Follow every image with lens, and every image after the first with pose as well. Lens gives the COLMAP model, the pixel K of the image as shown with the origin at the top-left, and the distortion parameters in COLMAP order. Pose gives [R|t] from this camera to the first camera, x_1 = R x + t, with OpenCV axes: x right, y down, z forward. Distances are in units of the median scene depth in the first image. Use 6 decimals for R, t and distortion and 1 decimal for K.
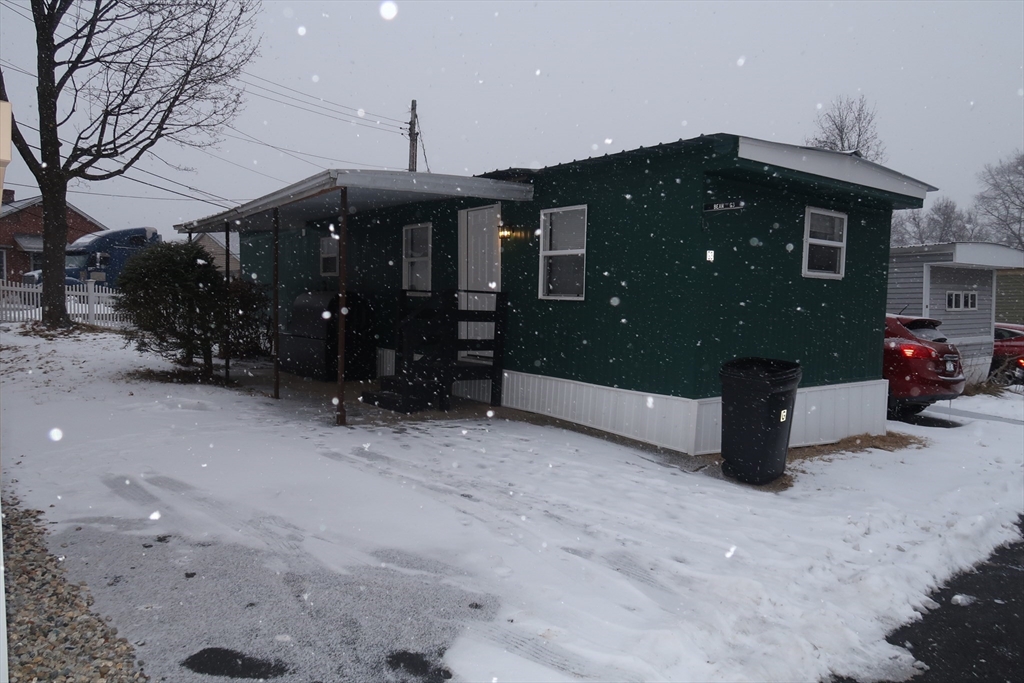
lens RADIAL K [[689.0, 0, 515.1], [0, 689.0, 334.2], [0, 0, 1]] dist [-0.029917, -0.003107]
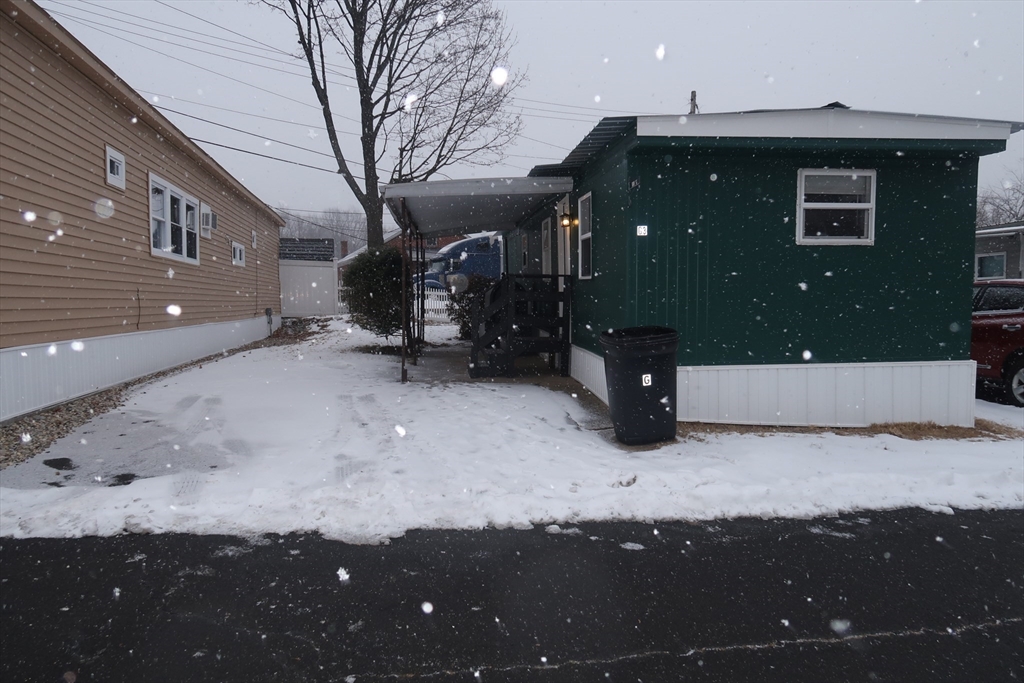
lens RADIAL K [[689.0, 0, 515.1], [0, 689.0, 334.2], [0, 0, 1]] dist [-0.029917, -0.003107]
pose [[0.852514, 0.003116, -0.522696, 0.552501], [0.001136, 0.999969, 0.007812, 0.029145], [0.522704, -0.007254, 0.852483, 0.001041]]
